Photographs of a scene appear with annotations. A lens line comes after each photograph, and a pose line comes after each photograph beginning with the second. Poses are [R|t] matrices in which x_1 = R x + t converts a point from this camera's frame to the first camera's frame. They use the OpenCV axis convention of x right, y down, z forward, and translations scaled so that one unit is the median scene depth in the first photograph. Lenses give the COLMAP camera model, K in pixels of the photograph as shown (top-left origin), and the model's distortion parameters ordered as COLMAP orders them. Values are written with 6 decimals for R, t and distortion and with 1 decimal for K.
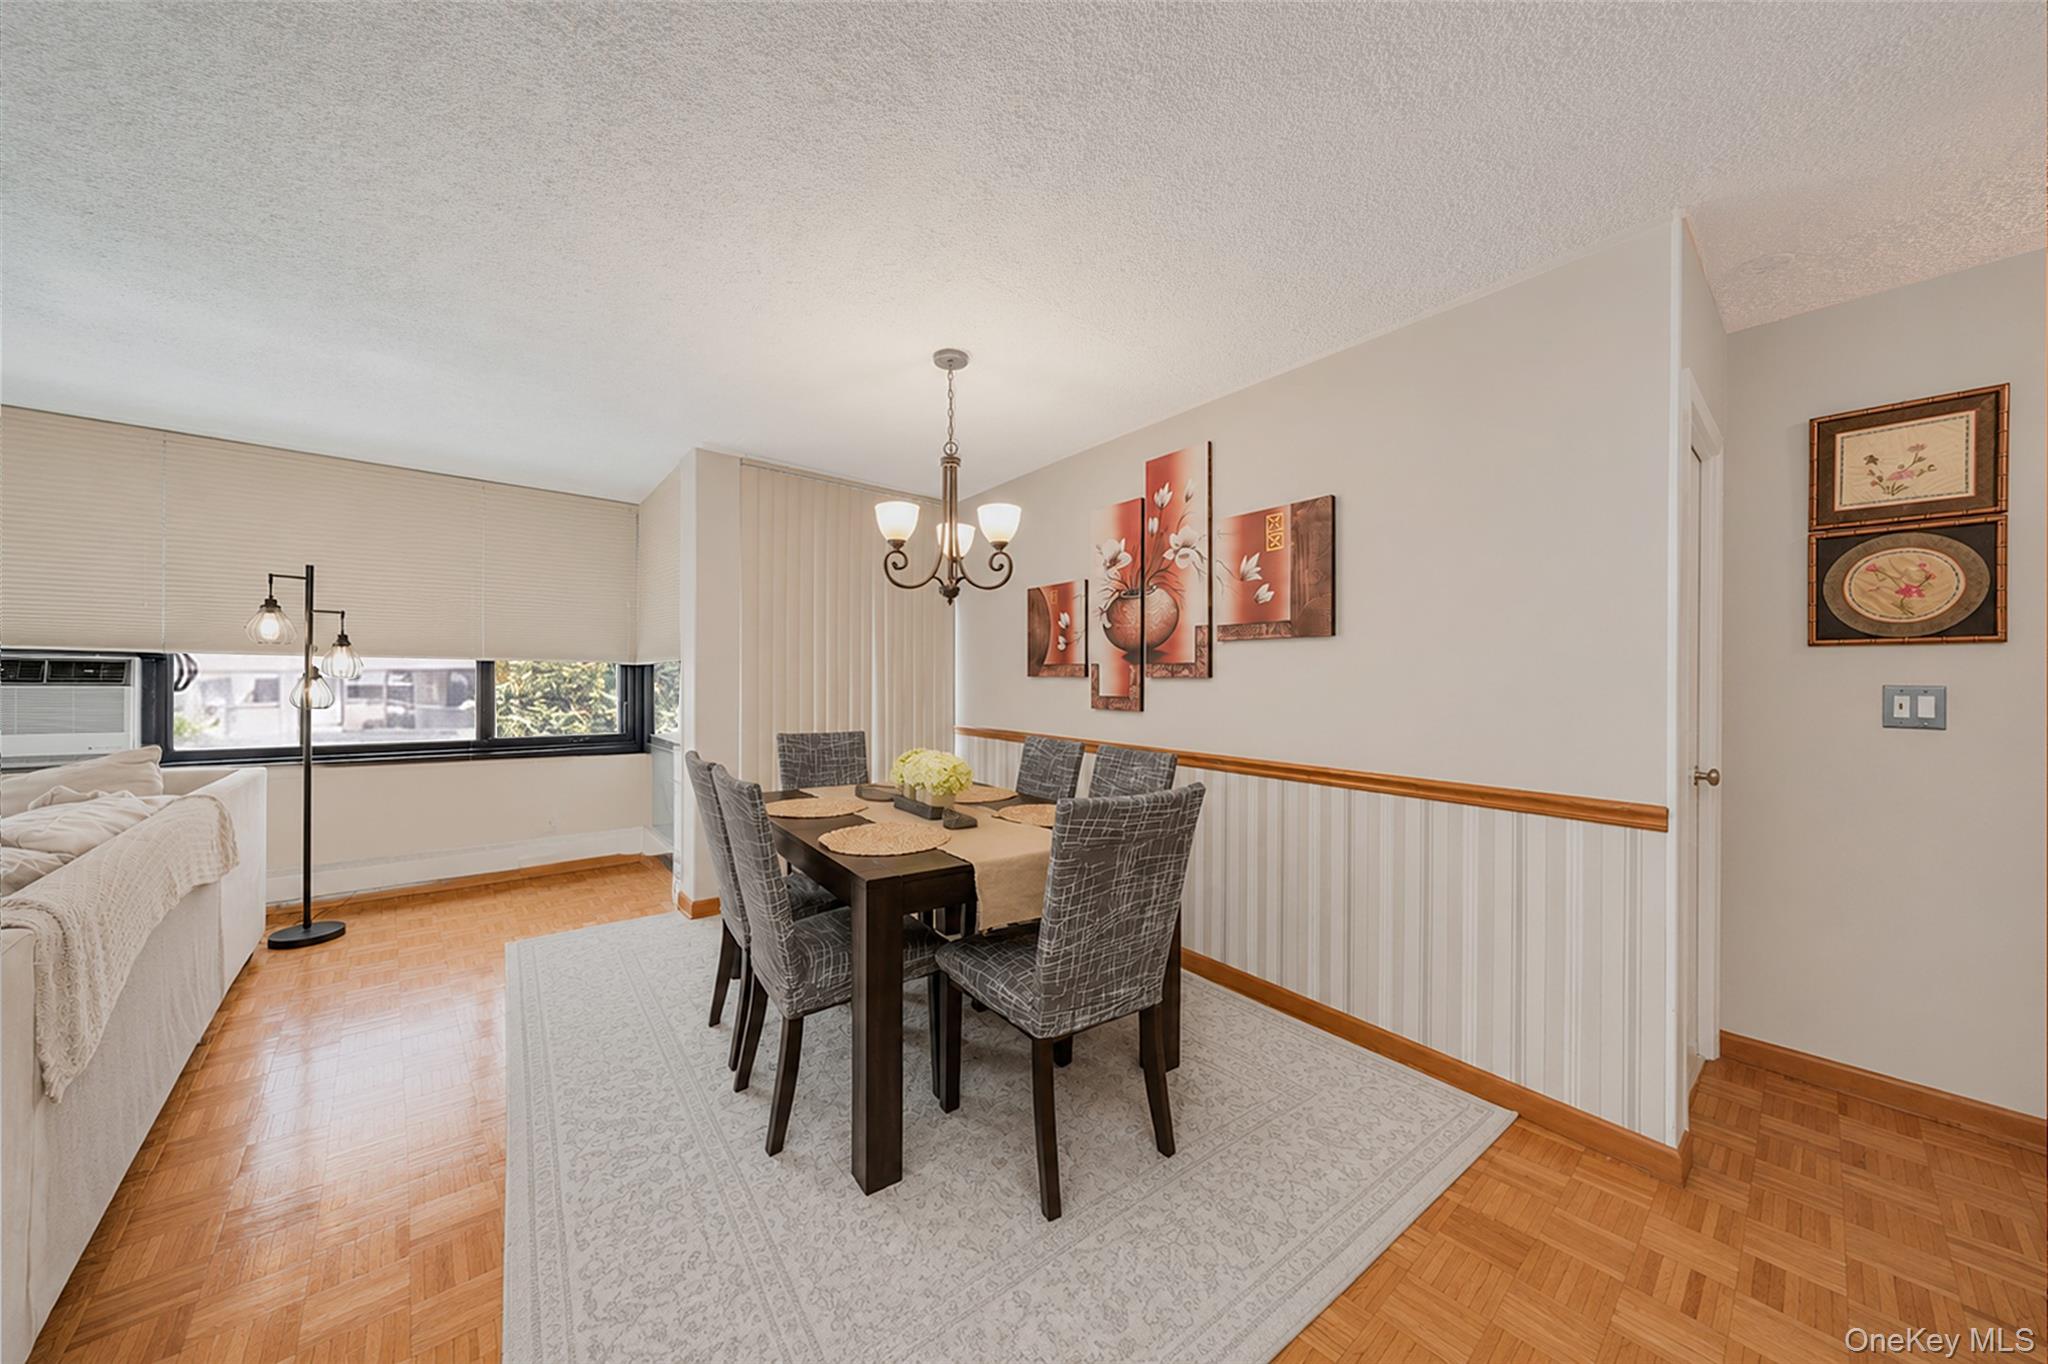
lens RADIAL K [[704.4, 0, 1009.0], [0, 704.4, 694.1], [0, 0, 1]] dist [-0.005527, 0.000365]
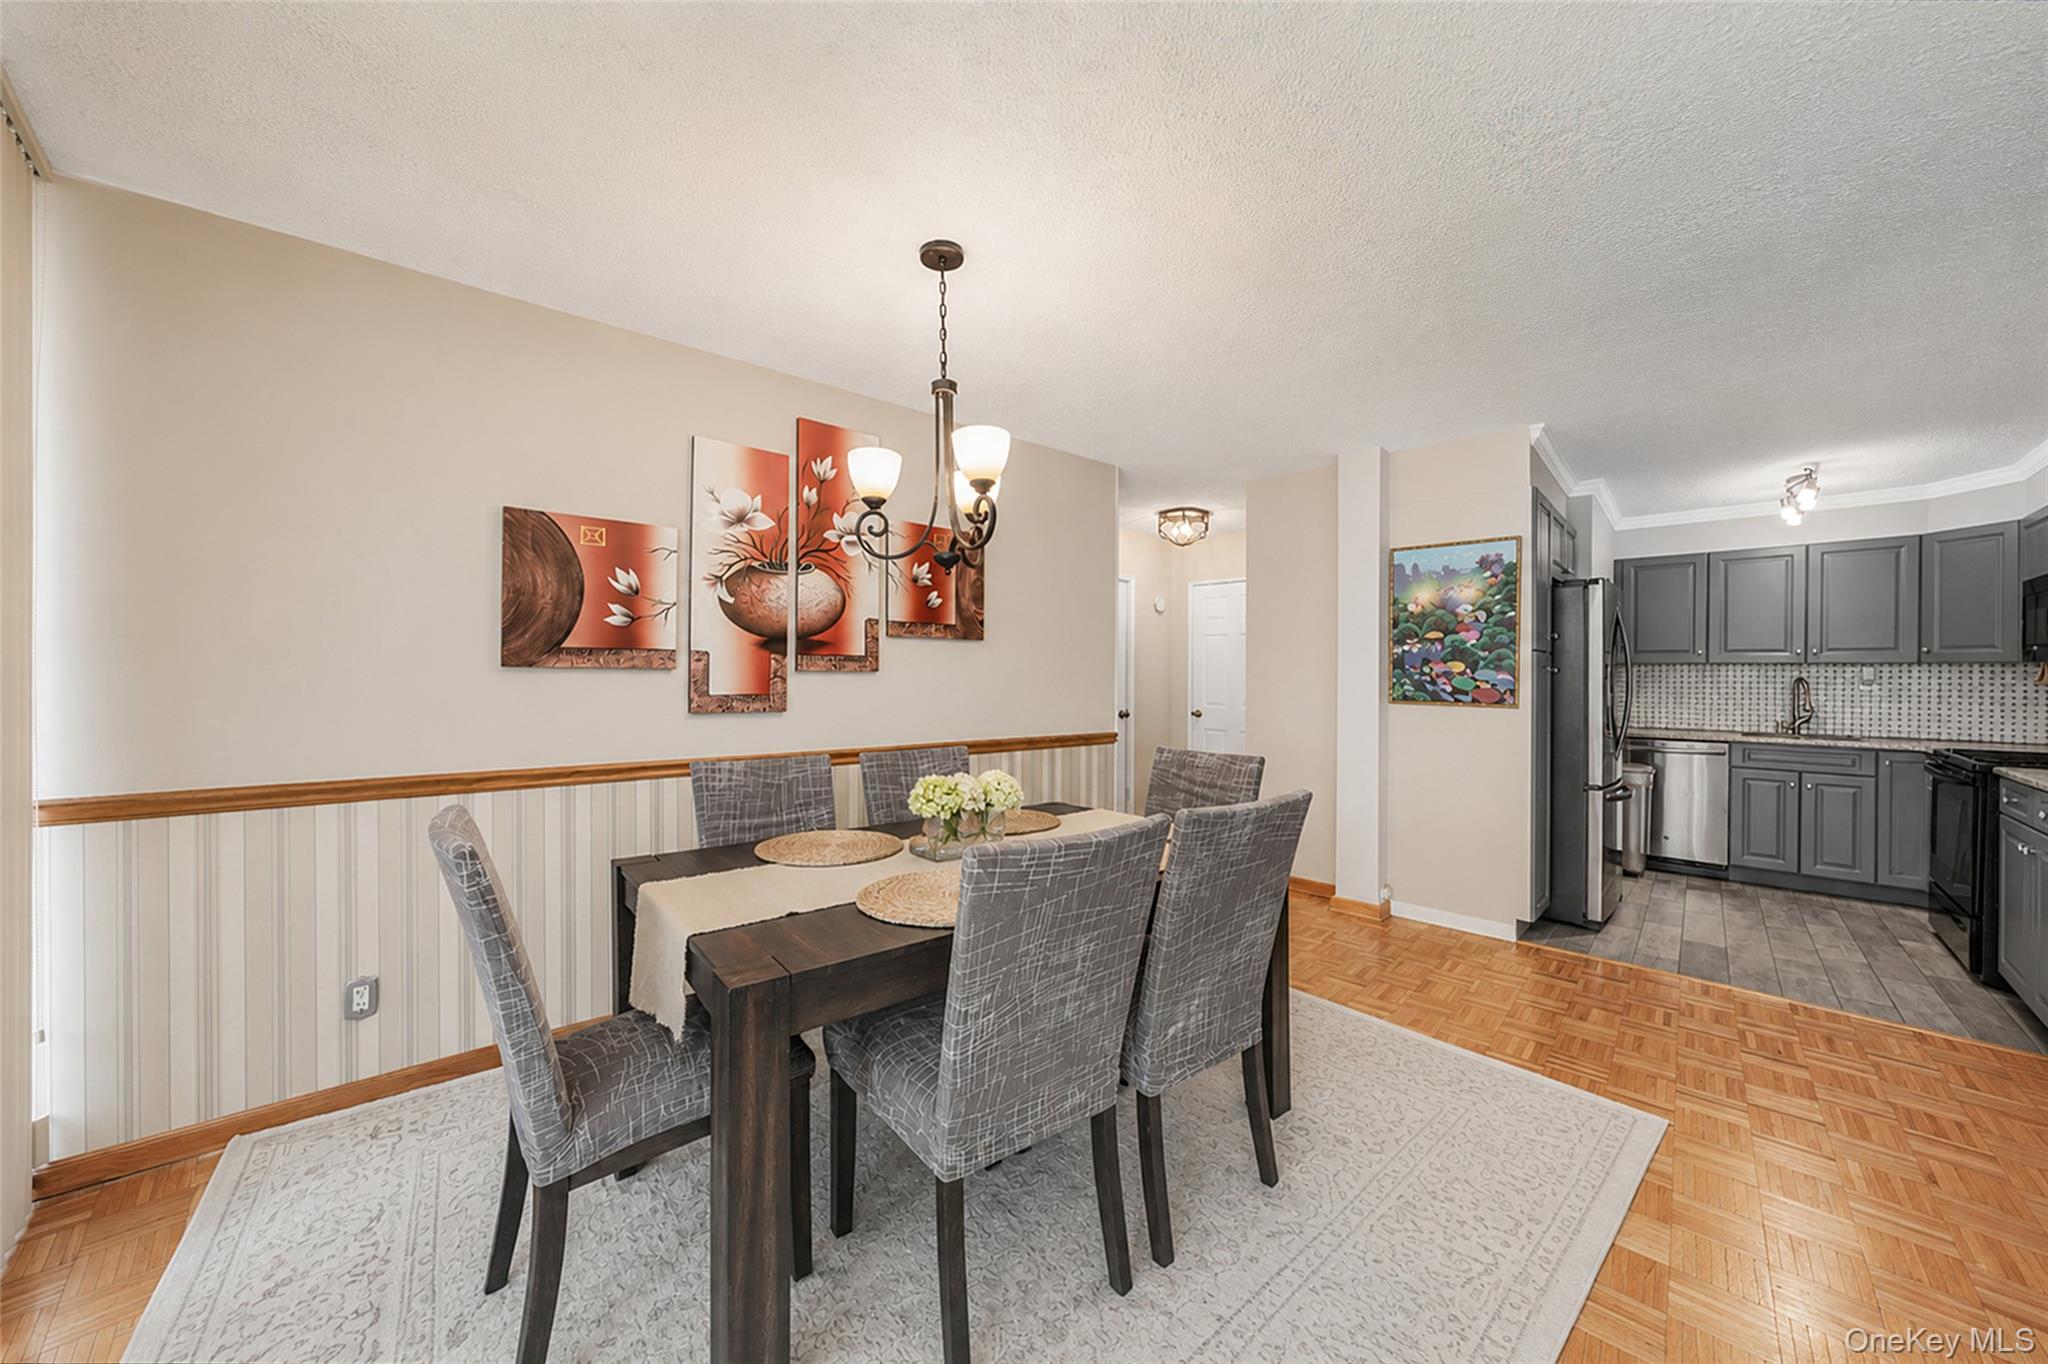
lens RADIAL K [[704.4, 0, 1038.2], [0, 704.4, 678.9], [0, 0, 1]] dist [-0.005527, 0.000365]
pose [[-0.096237, -0.019820, 0.995161, -0.702449], [0.009721, 0.999735, 0.020851, -0.029377], [-0.995311, 0.011681, -0.096019, 0.817990]]
